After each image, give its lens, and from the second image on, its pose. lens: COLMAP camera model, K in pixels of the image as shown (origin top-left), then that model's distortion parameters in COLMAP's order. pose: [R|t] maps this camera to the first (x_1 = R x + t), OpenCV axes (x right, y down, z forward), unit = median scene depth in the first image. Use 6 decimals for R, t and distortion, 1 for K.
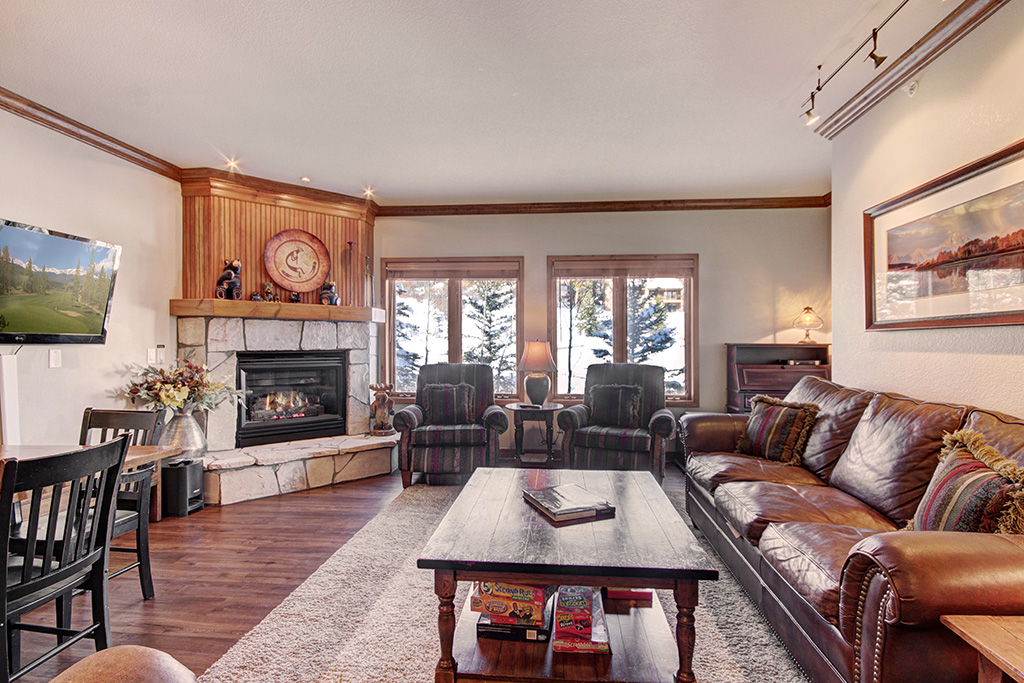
lens RADIAL K [[480.1, 0, 519.2], [0, 480.1, 343.9], [0, 0, 1]] dist [-0.013141, -0.001249]
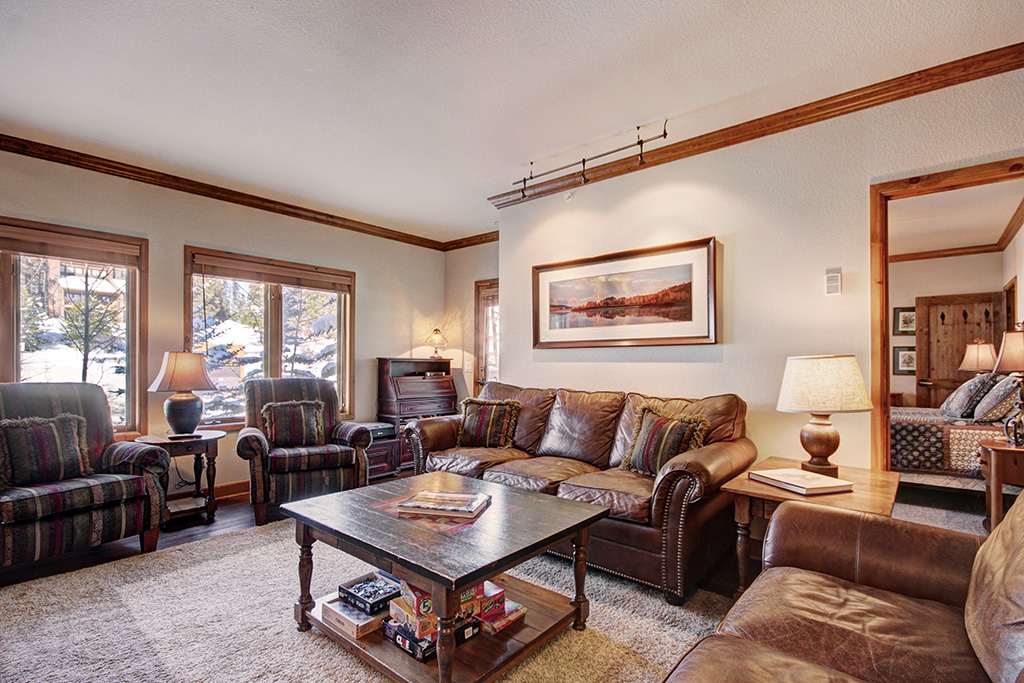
lens RADIAL K [[480.1, 0, 515.3], [0, 480.1, 343.1], [0, 0, 1]] dist [-0.013141, -0.001249]
pose [[0.574905, 0.033619, 0.817529, -0.495383], [-0.001122, 0.999187, -0.040300, 0.015686], [-0.818219, 0.022251, 0.574475, 0.196496]]
